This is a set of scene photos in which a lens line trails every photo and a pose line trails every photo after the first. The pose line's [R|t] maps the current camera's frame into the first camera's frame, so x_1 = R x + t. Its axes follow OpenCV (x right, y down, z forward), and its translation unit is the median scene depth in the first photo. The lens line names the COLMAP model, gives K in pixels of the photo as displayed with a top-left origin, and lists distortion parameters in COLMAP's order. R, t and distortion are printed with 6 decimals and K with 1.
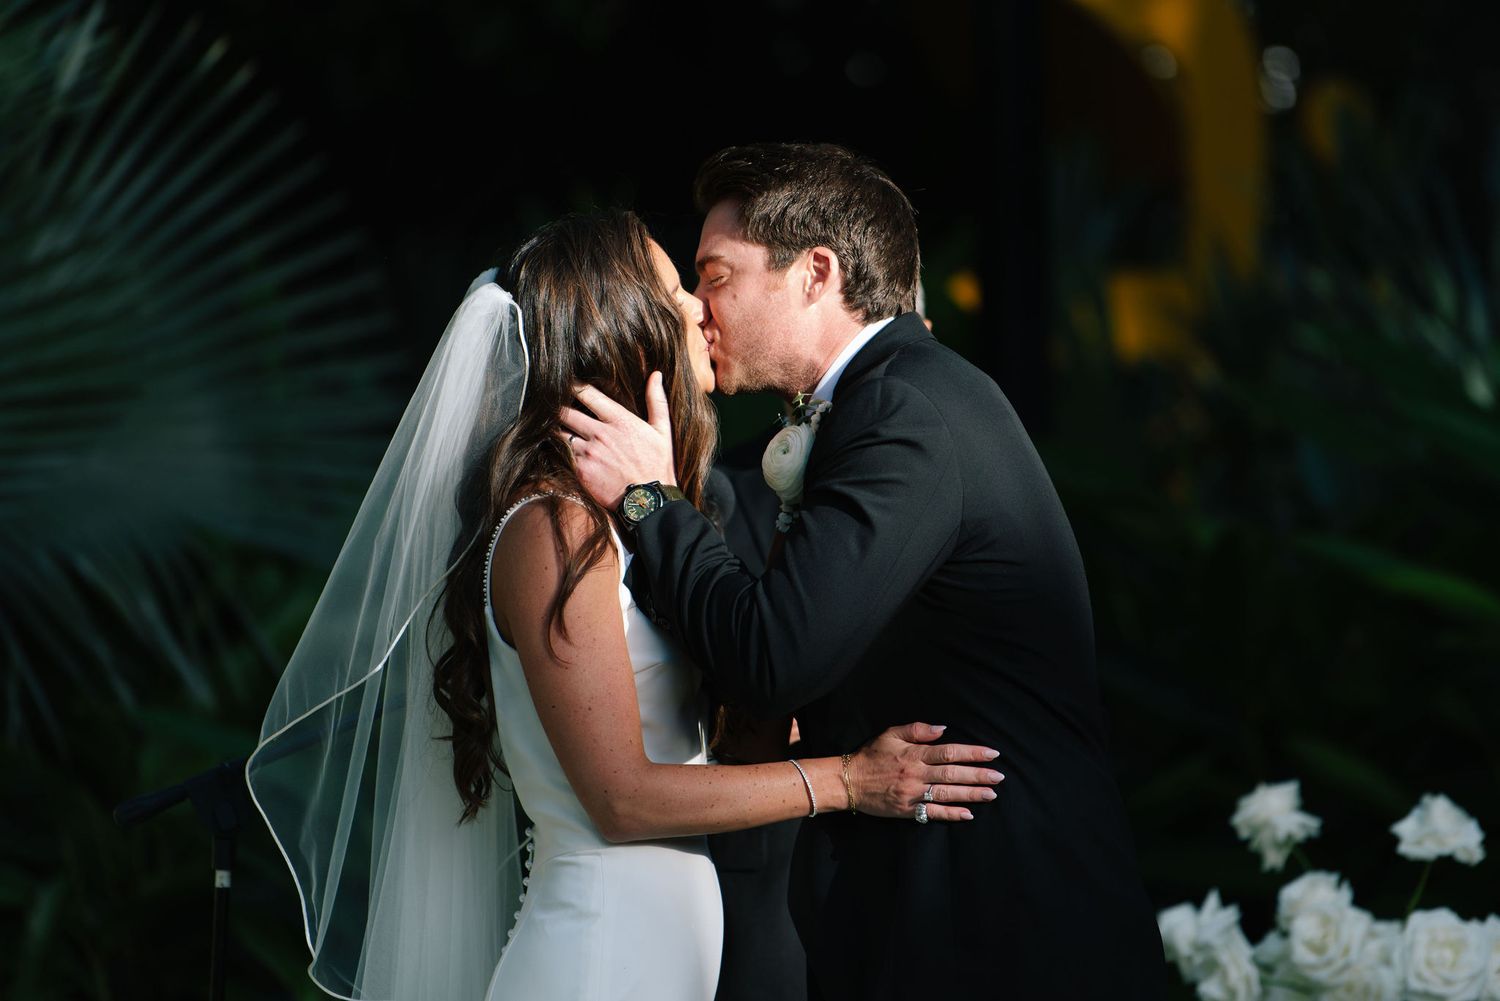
lens RADIAL K [[8670.6, 0, 750.0], [0, 8670.6, 500.5], [0, 0, 1]] dist [-0.230005, -1.293139]
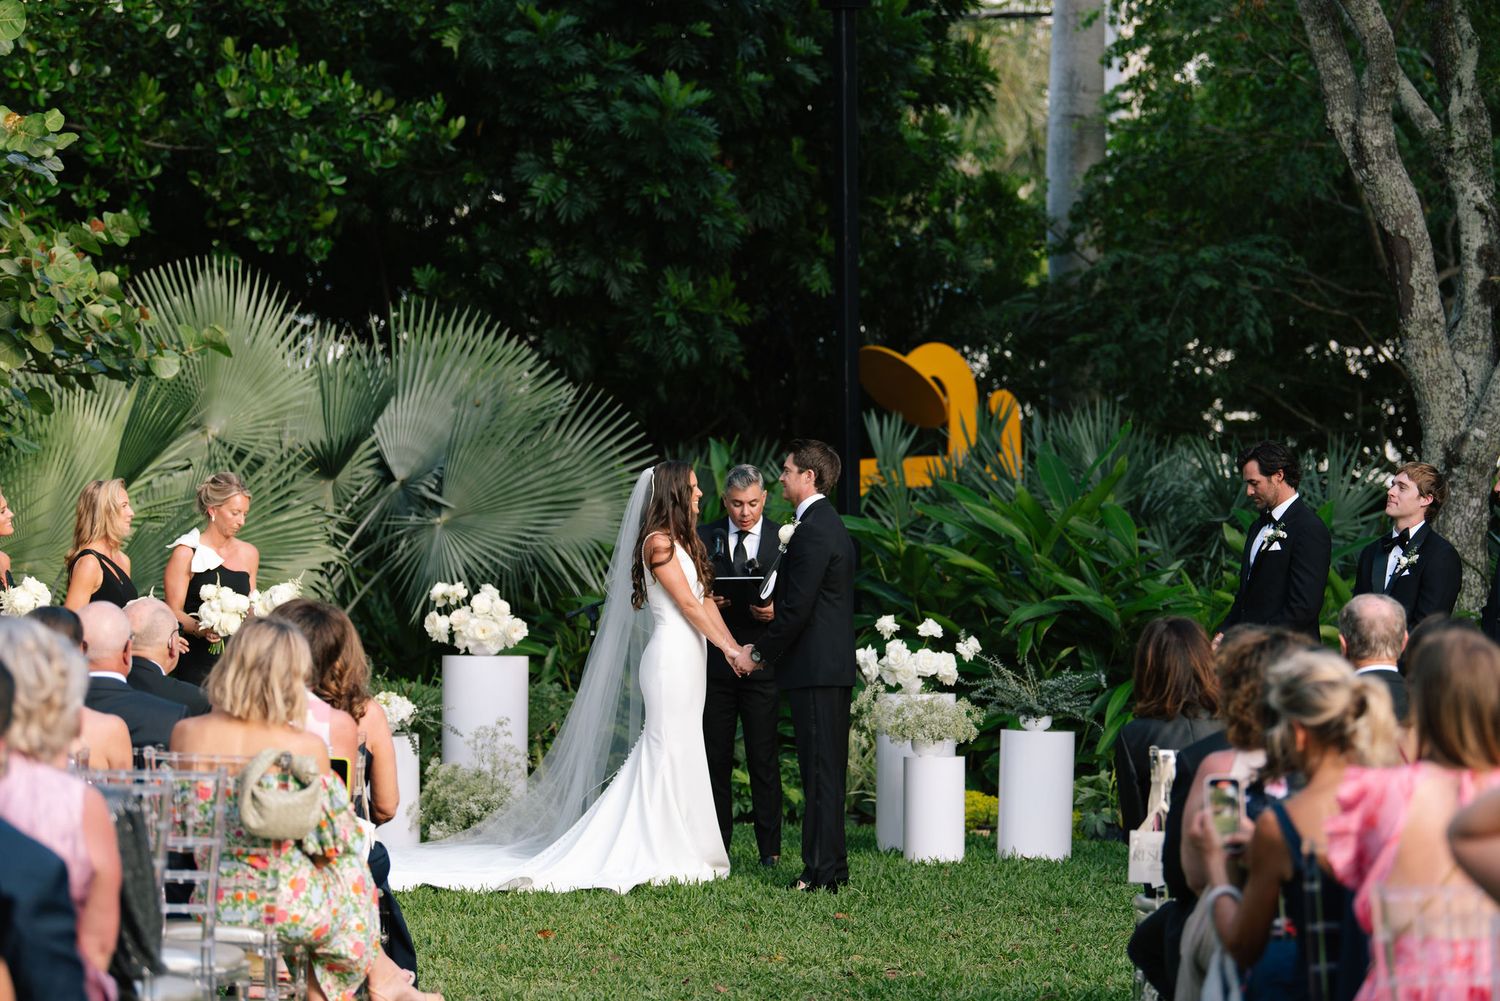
lens RADIAL K [[4354.0, 0, 750.0], [0, 4354.0, 500.5], [0, 0, 1]] dist [0.119533, -0.049351]
pose [[0.998840, 0.014315, -0.045973, 0.086006], [-0.014938, 0.999801, -0.013237, 0.009707], [0.045774, 0.013909, 0.998855, -0.813733]]
